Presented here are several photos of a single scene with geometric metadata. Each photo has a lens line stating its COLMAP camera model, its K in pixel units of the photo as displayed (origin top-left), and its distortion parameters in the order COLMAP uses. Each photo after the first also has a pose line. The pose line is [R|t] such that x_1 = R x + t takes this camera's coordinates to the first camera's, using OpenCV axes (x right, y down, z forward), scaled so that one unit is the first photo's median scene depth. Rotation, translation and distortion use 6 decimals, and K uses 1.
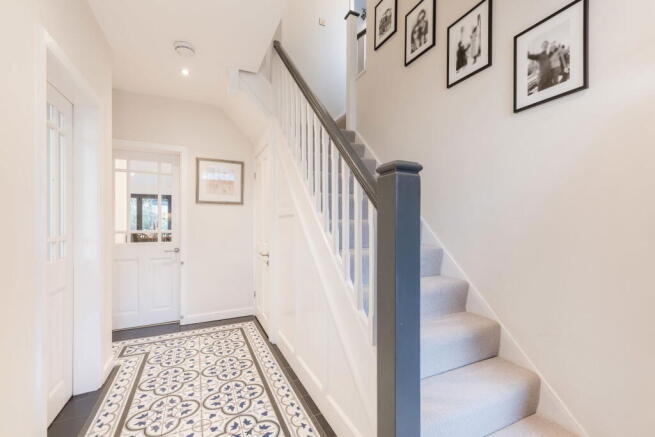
lens RADIAL K [[278.6, 0, 328.9], [0, 278.6, 223.0], [0, 0, 1]] dist [0.012176, -0.000951]
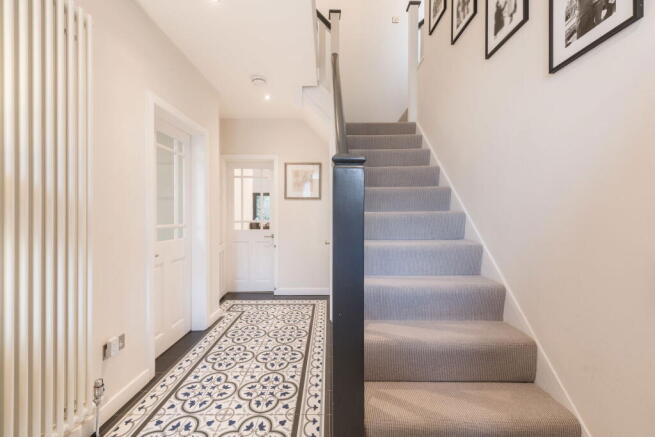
lens RADIAL K [[257.2, 0, 329.5], [0, 257.2, 215.6], [0, 0, 1]] dist [0.011548, -0.002849]
pose [[0.904920, 0.002569, -0.425575, 0.289914], [-0.001663, 0.999995, 0.002500, -0.000884], [0.425579, -0.001554, 0.904920, 0.063993]]
